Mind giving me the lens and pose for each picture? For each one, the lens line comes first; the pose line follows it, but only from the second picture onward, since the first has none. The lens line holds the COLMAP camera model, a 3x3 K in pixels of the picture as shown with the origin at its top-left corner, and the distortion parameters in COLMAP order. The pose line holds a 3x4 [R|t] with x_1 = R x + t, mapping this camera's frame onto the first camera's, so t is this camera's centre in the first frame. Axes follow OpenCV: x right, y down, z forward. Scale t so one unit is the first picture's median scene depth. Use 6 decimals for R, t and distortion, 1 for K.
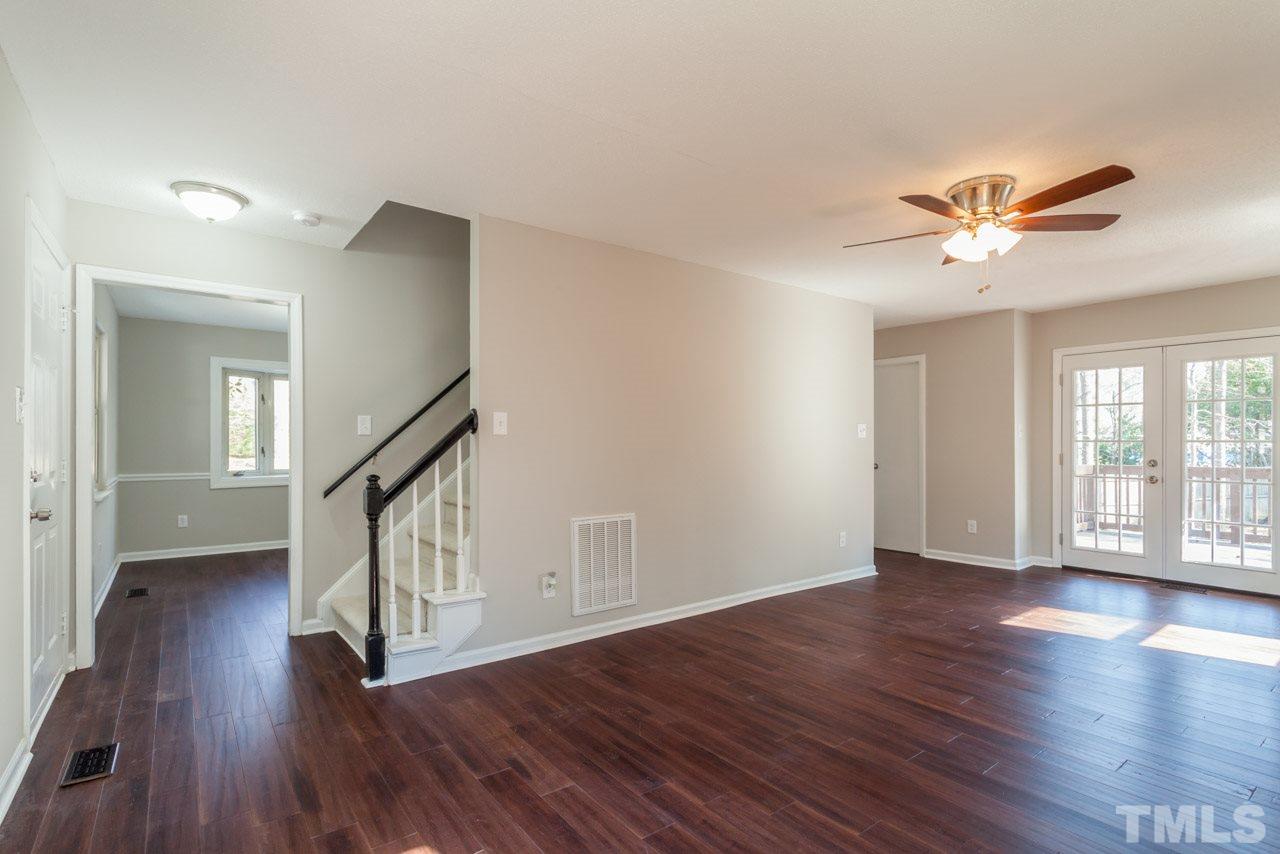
lens RADIAL K [[609.9, 0, 637.3], [0, 609.9, 449.4], [0, 0, 1]] dist [-0.002350, -0.000130]
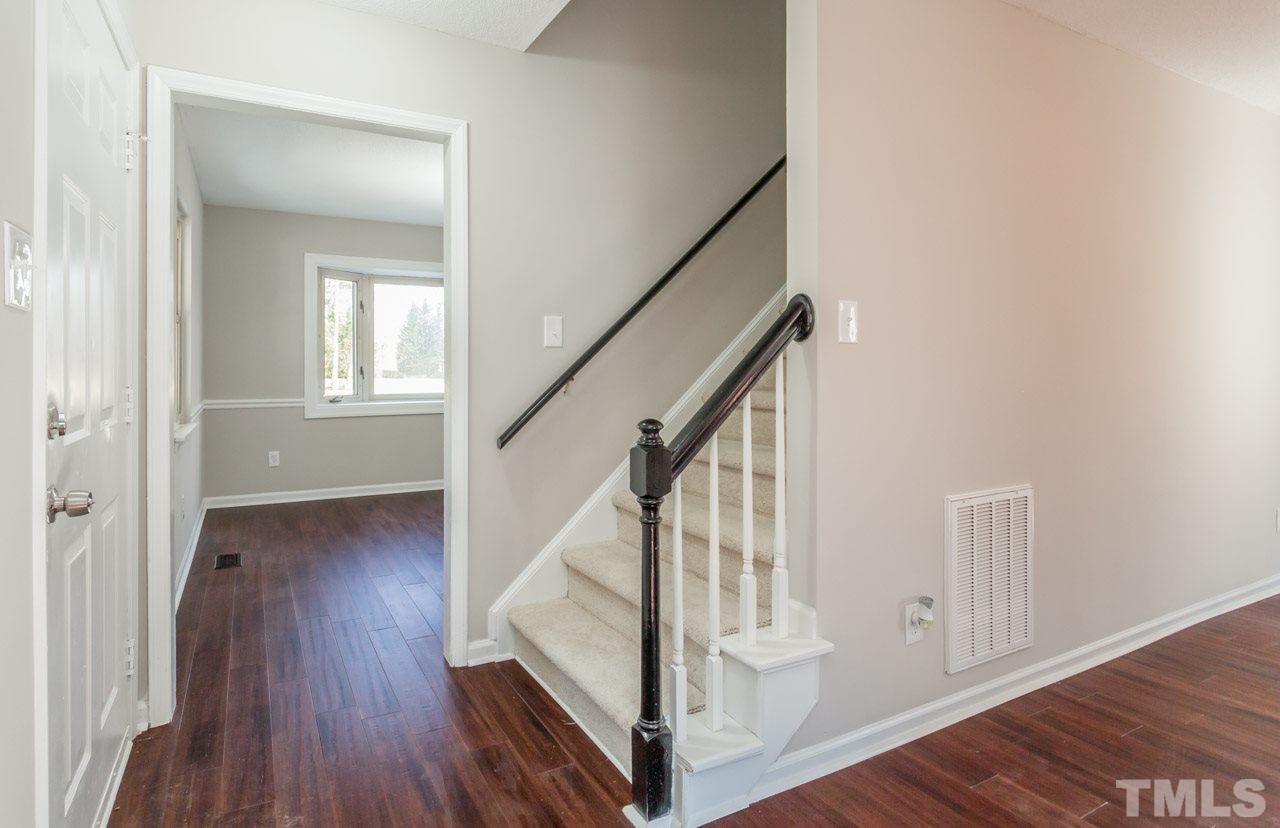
lens RADIAL K [[661.9, 0, 603.1], [0, 661.9, 374.7], [0, 0, 1]] dist [-0.018392, 0.000346]
pose [[0.987850, 0.003857, -0.155364, -0.311374], [-0.002744, 0.999969, 0.007377, -0.000298], [0.155388, -0.006861, 0.987830, 0.357123]]
